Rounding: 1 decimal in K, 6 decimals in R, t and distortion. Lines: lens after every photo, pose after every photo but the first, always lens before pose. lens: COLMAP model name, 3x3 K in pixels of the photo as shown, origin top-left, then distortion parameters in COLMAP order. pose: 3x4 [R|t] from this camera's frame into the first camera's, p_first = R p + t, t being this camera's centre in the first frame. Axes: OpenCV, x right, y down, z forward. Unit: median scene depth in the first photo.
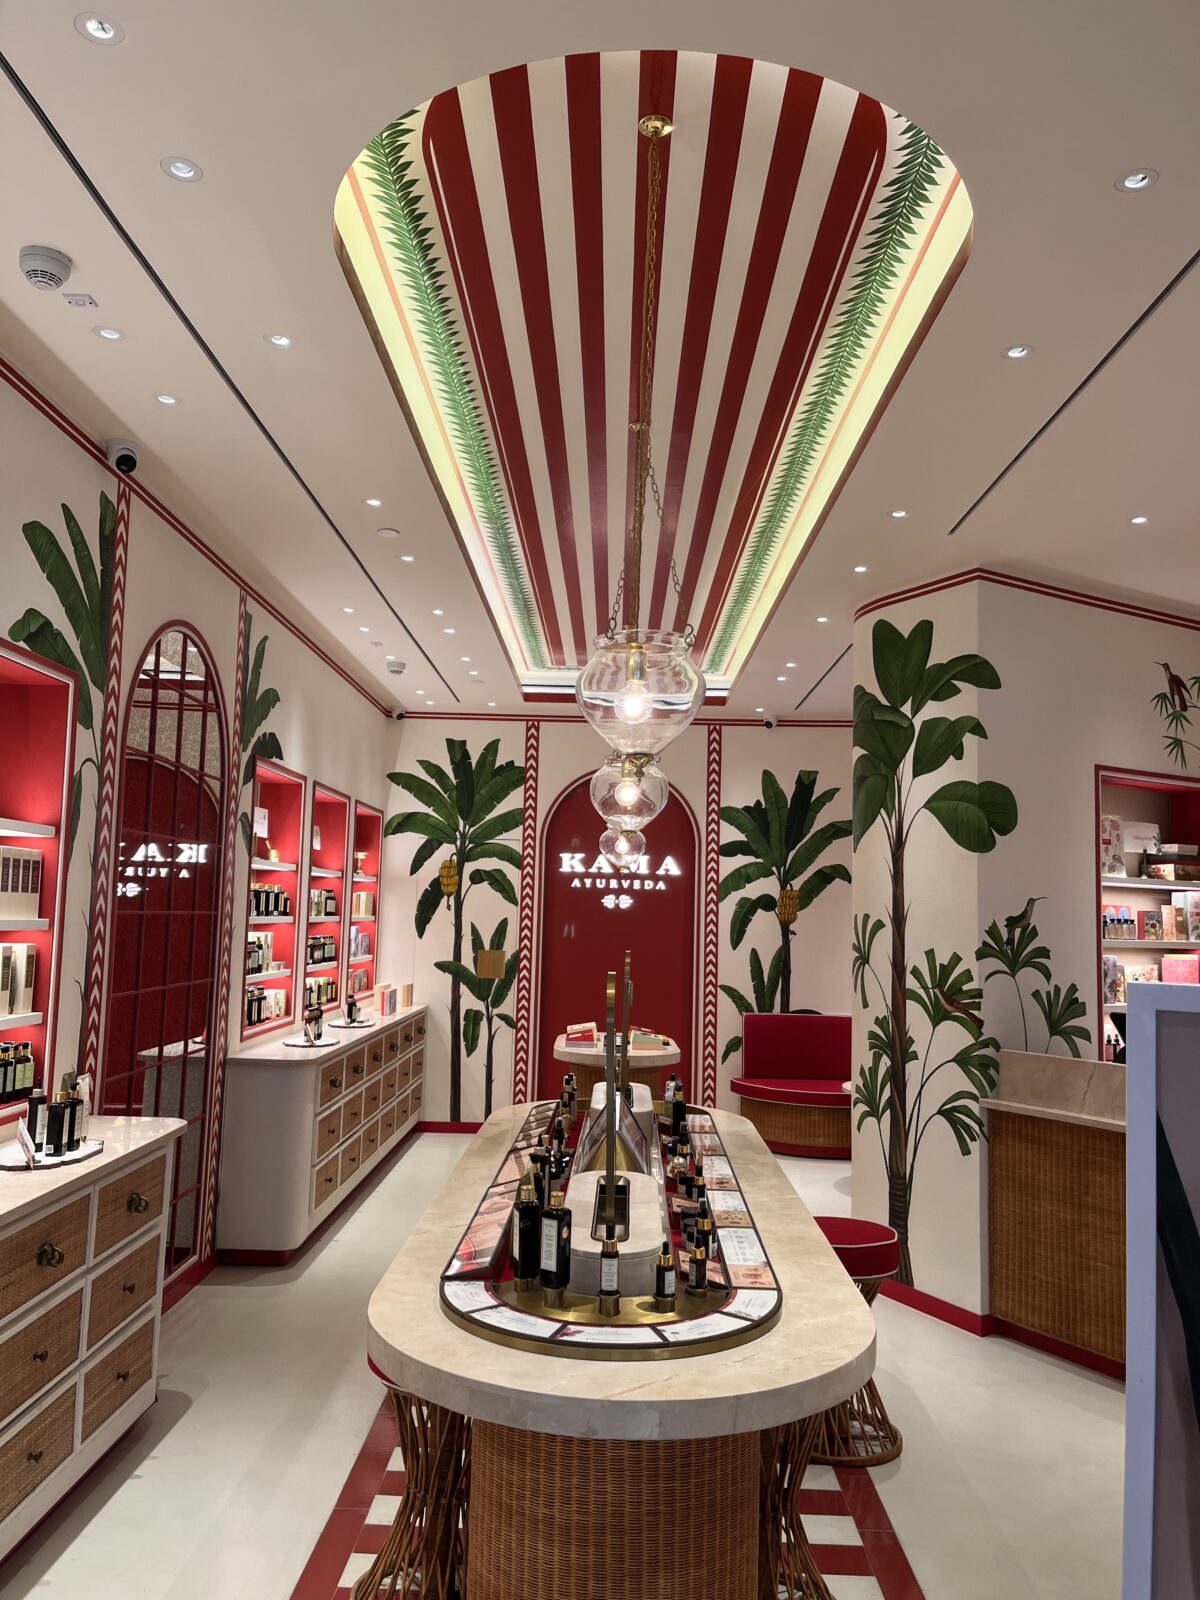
lens RADIAL K [[1218.1, 0, 609.0], [0, 1218.1, 812.7], [0, 0, 1]] dist [0.052034, -0.053790]
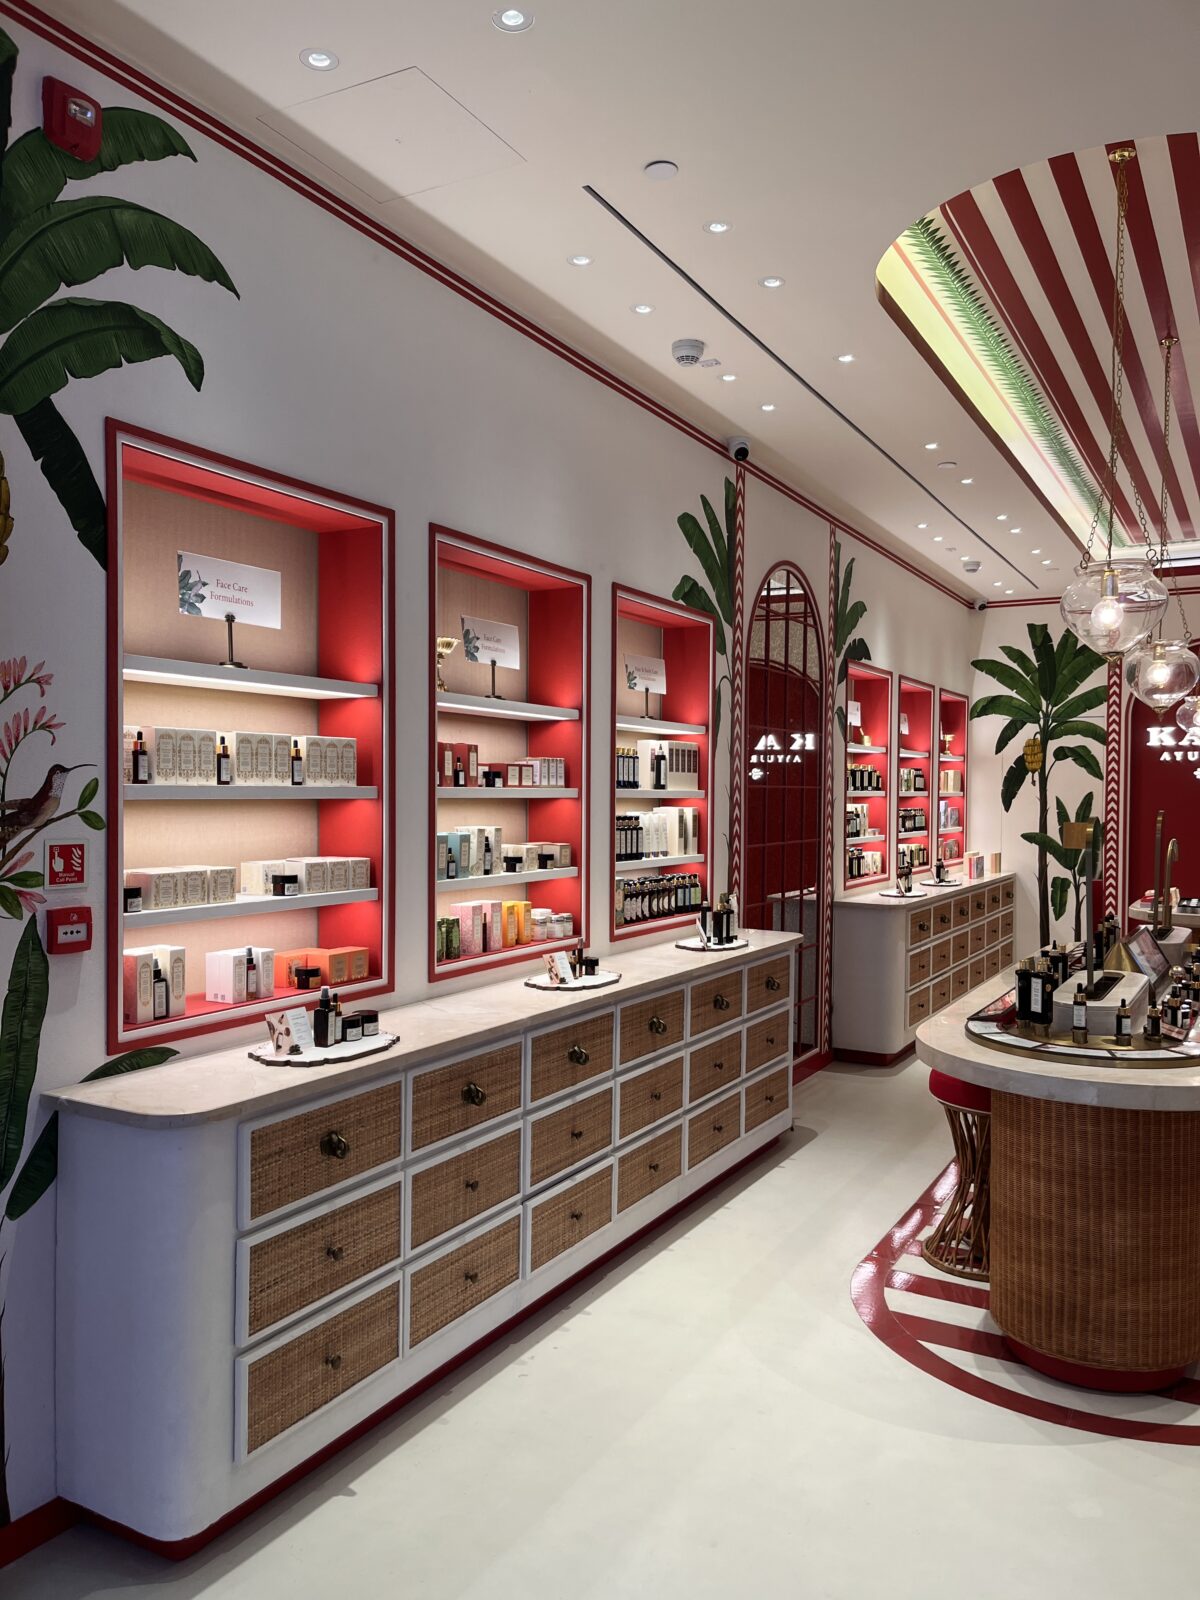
lens RADIAL K [[1218.1, 0, 588.2], [0, 1218.1, 810.2], [0, 0, 1]] dist [0.052034, -0.053790]
pose [[0.874048, -0.010867, -0.485718, 0.082190], [0.055413, 0.995456, 0.077443, -0.005906], [0.482669, -0.094604, 0.870678, -0.217742]]
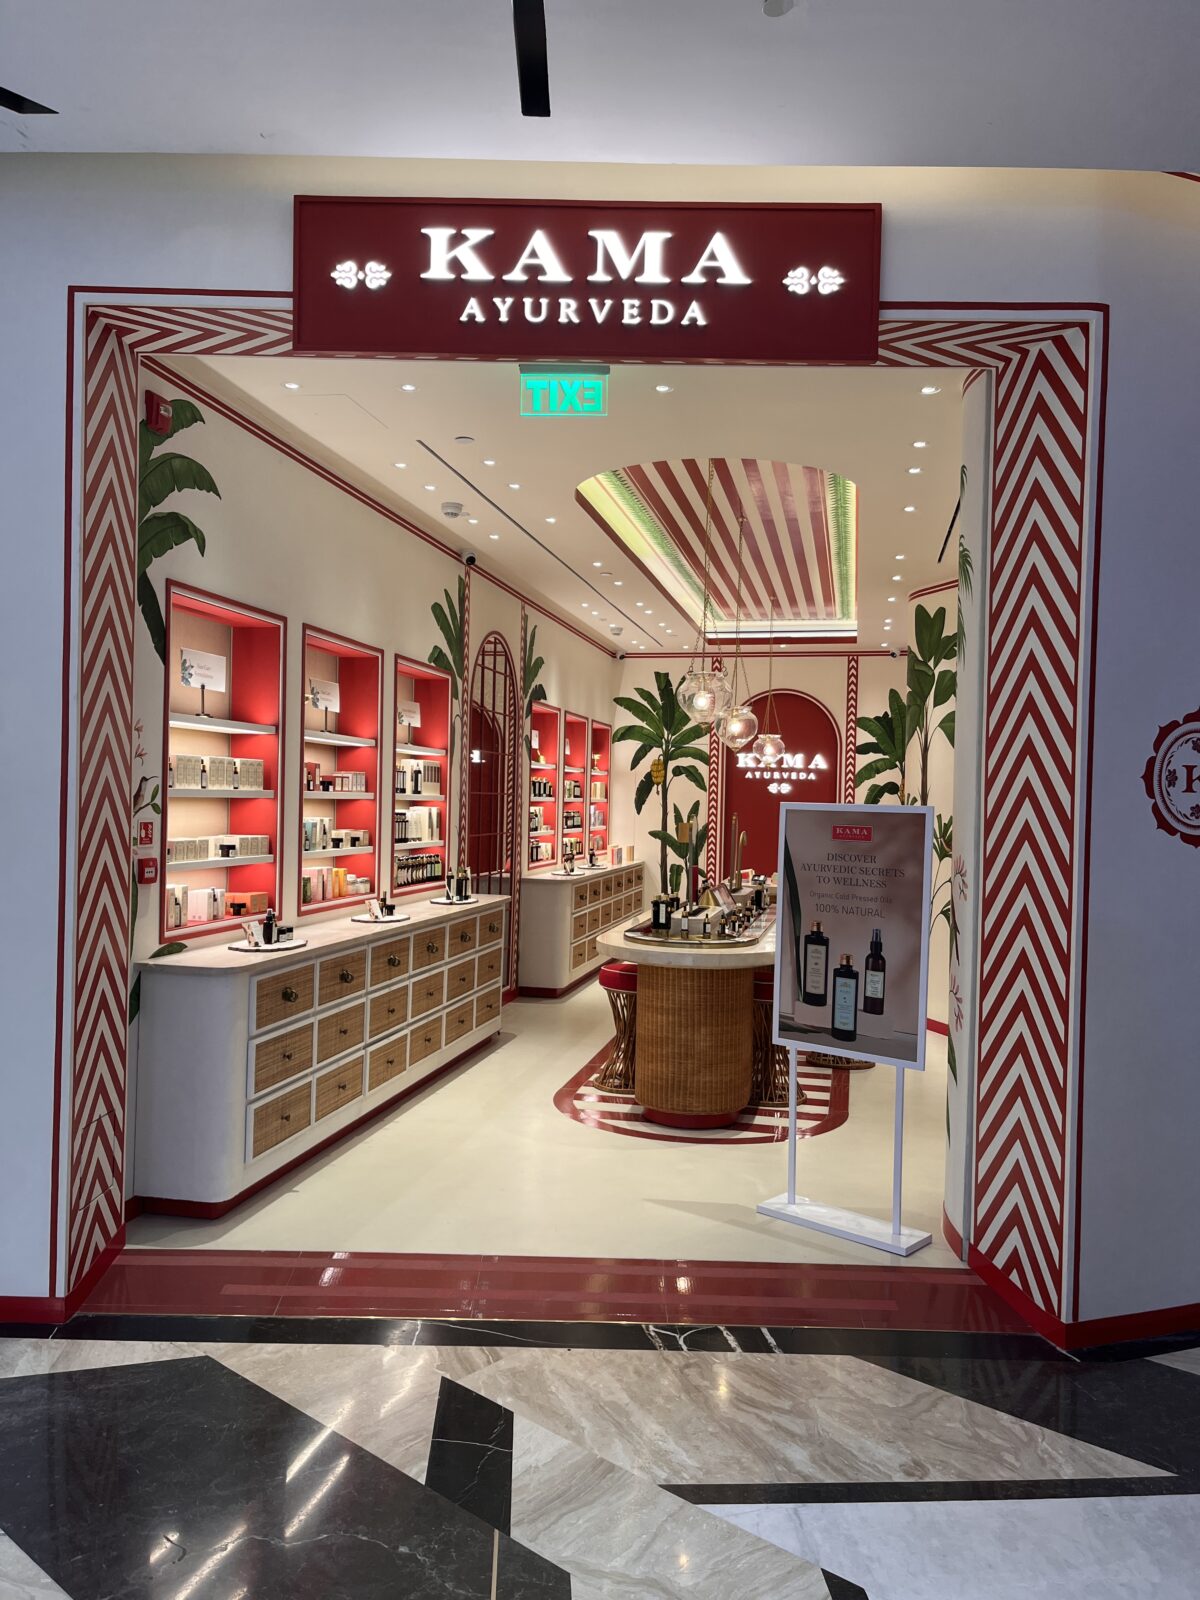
lens RADIAL K [[1218.1, 0, 591.3], [0, 1218.1, 803.4], [0, 0, 1]] dist [0.052034, -0.053790]
pose [[0.978048, -0.002955, -0.208361, 0.143750], [0.020031, 0.996602, 0.079894, -0.040126], [0.207417, -0.082314, 0.974783, -0.648955]]
